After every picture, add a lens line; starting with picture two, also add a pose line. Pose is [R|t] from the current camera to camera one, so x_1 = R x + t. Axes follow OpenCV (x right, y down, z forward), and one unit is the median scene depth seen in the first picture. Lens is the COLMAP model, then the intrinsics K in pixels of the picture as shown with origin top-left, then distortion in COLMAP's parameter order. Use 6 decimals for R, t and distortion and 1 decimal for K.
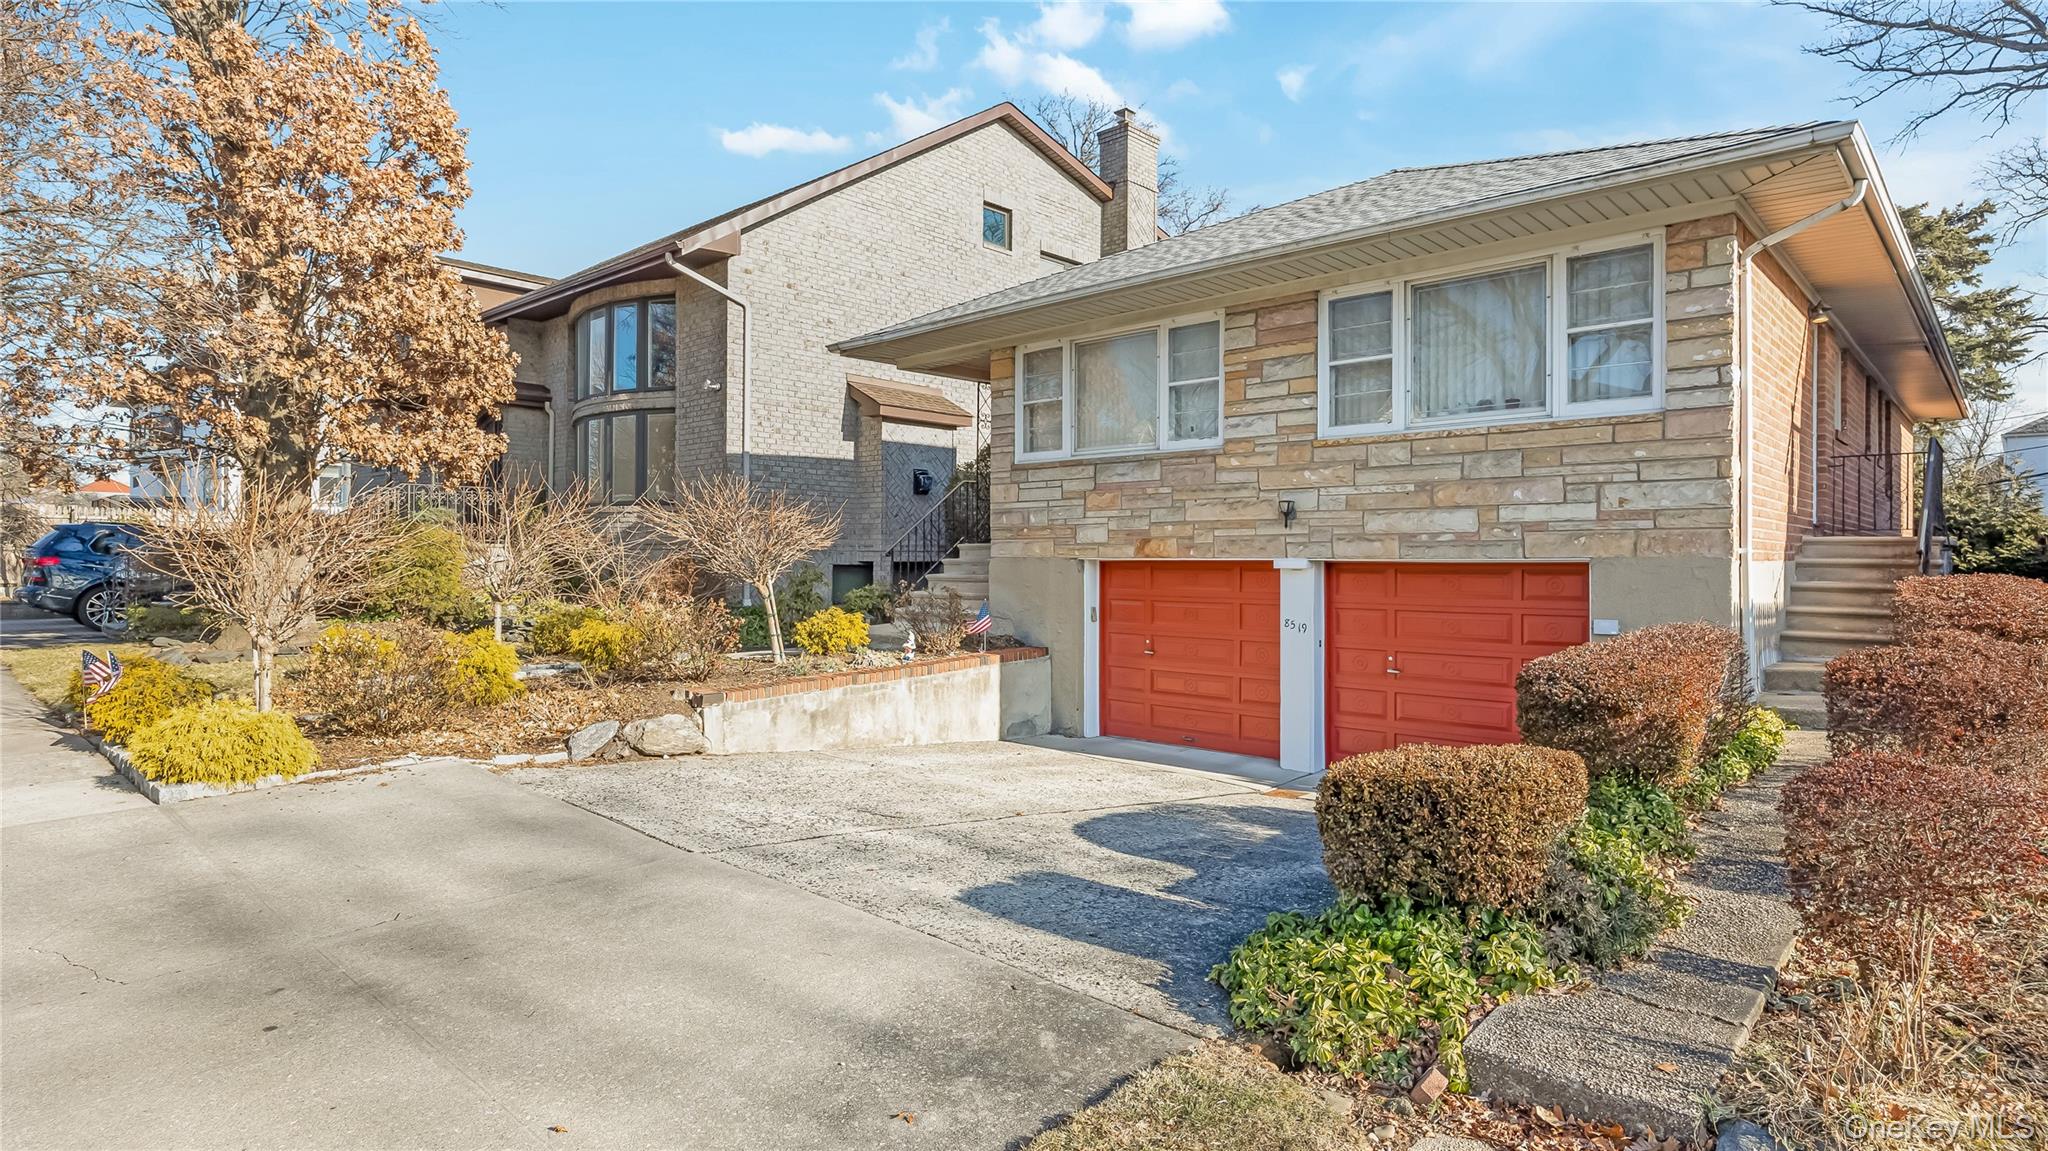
lens RADIAL K [[1098.8, 0, 1020.6], [0, 1098.8, 567.3], [0, 0, 1]] dist [-0.002047, -0.000267]
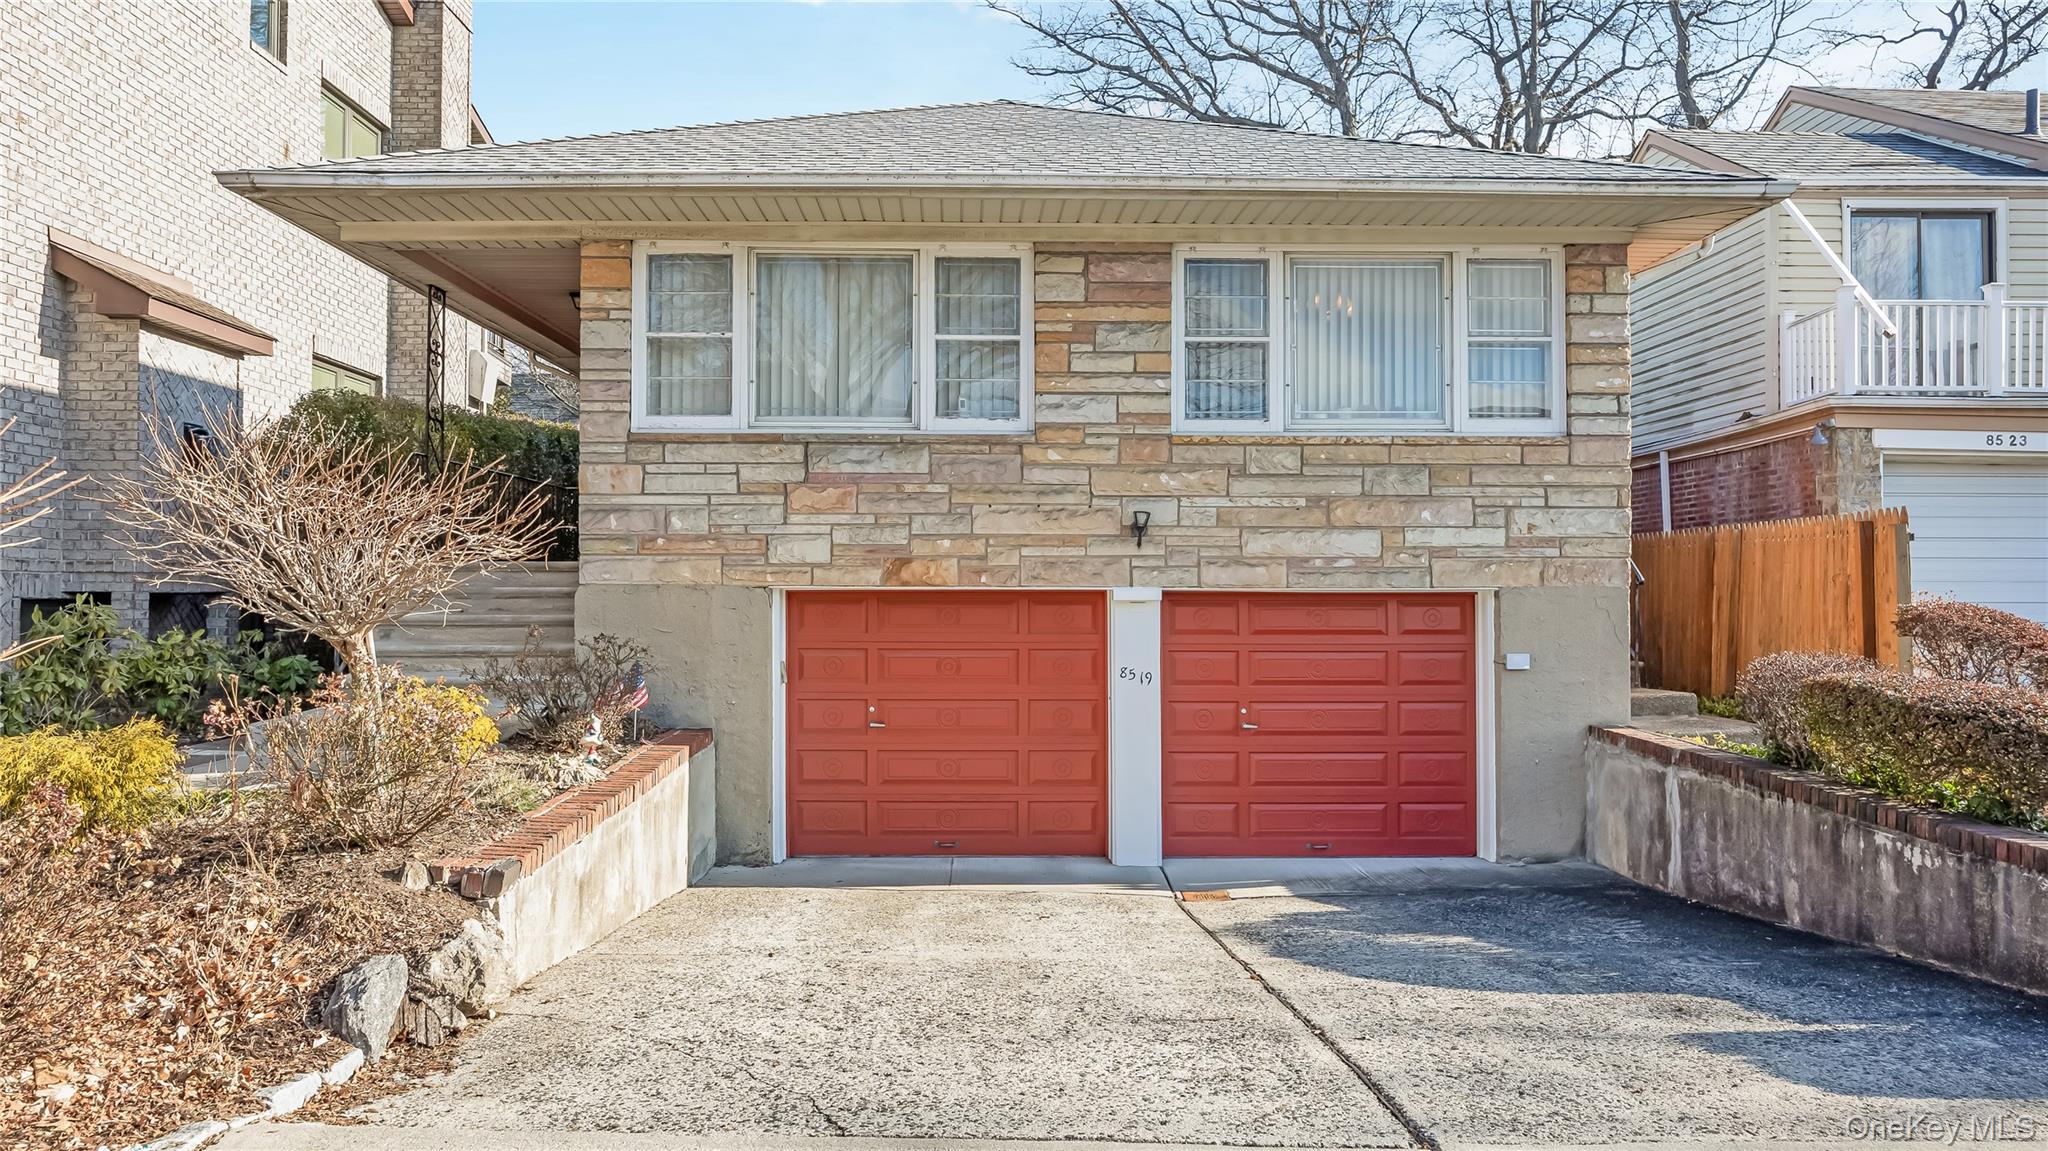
lens RADIAL K [[1396.5, 0, 1024.2], [0, 1396.5, 575.1], [0, 0, 1]] dist [-0.001982, -0.003736]
pose [[0.715609, 0.005057, 0.698483, -0.485928], [0.003829, 0.999930, -0.011163, -0.006067], [-0.698491, 0.010663, 0.715539, 0.362083]]
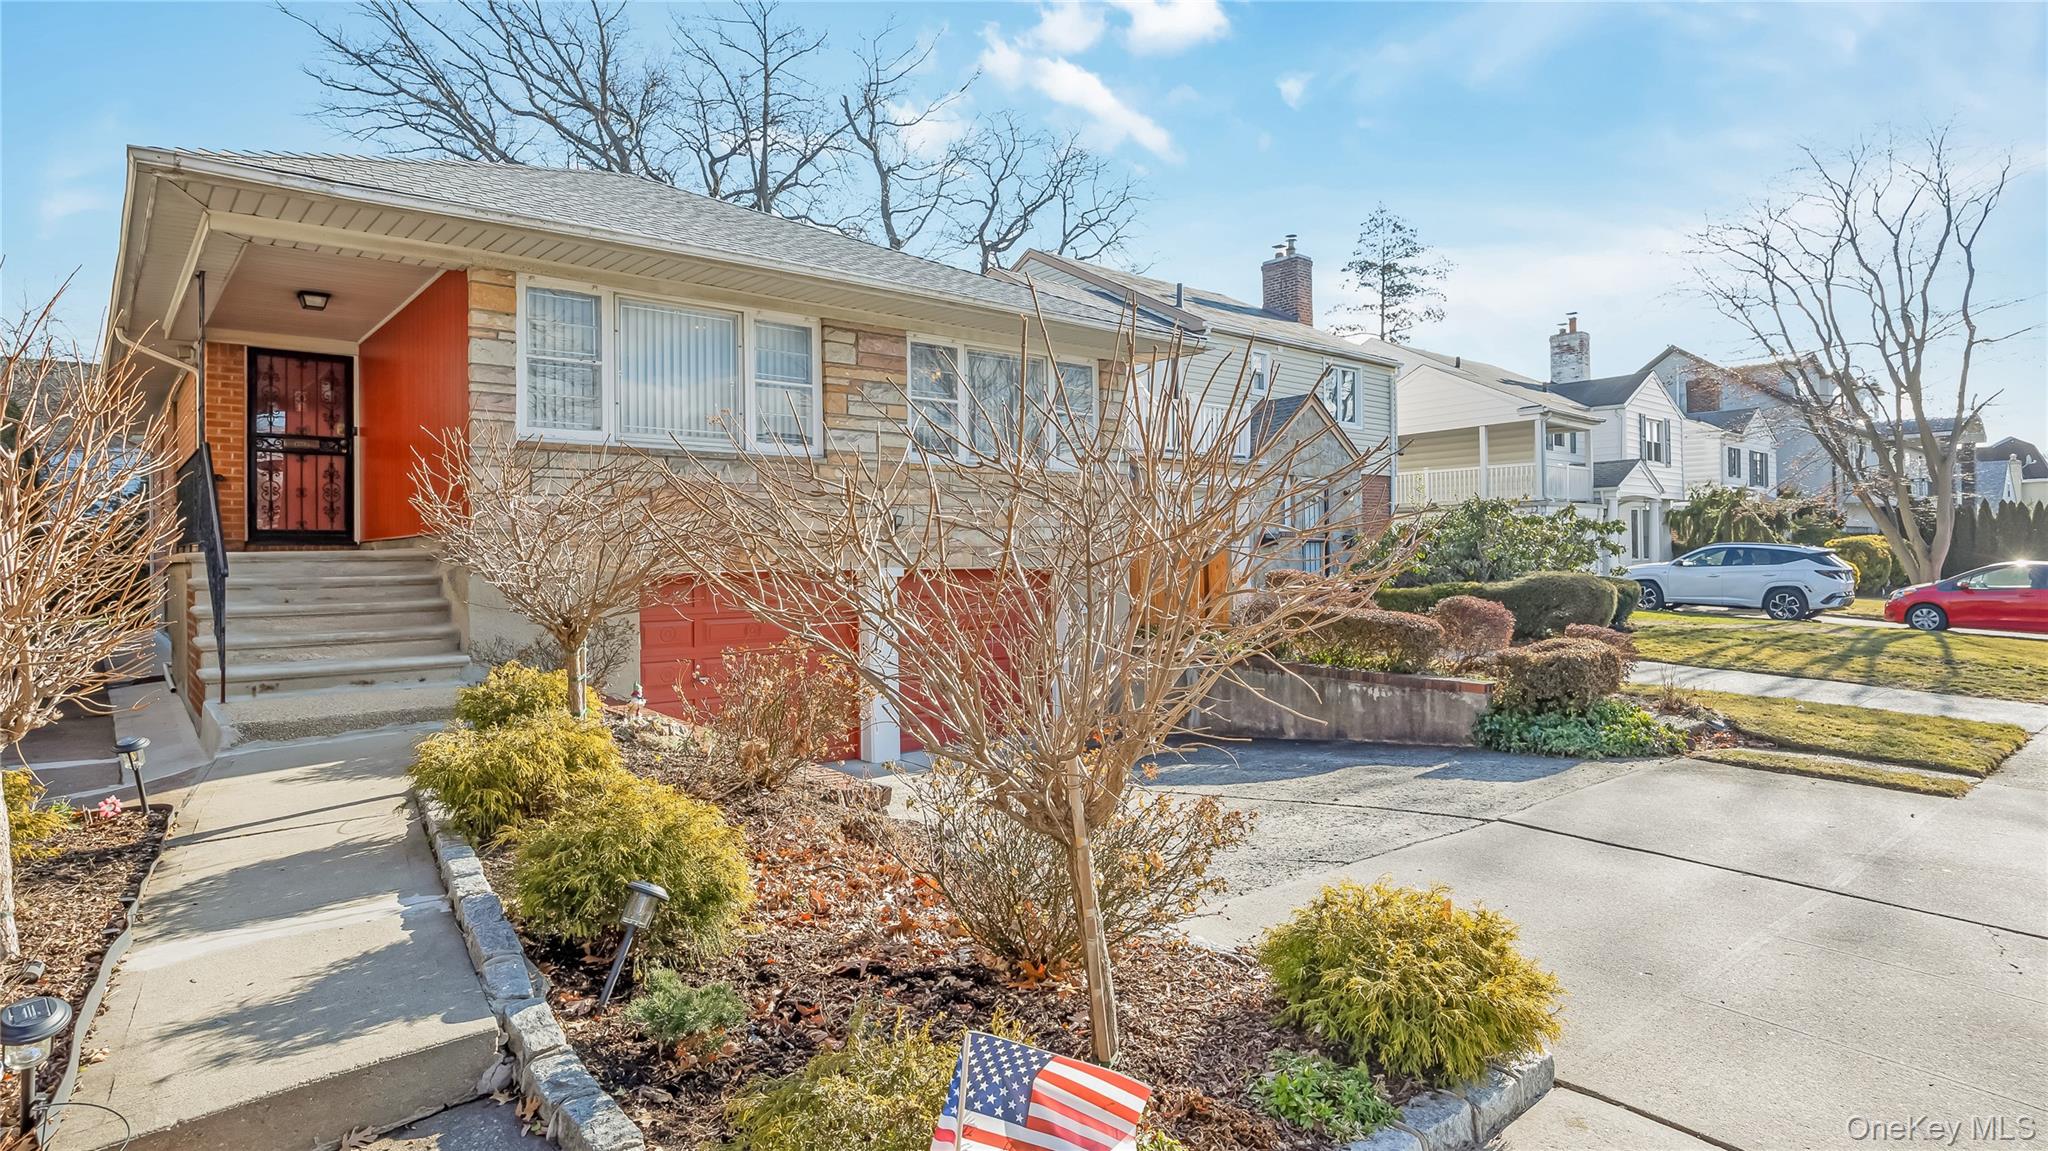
lens RADIAL K [[1098.8, 0, 1017.4], [0, 1098.8, 565.0], [0, 0, 1]] dist [-0.002047, -0.000267]
pose [[0.115759, -0.012676, 0.993196, -0.825787], [0.014400, 0.999835, 0.011083, -0.021494], [-0.993173, 0.013020, 0.115922, 0.746031]]
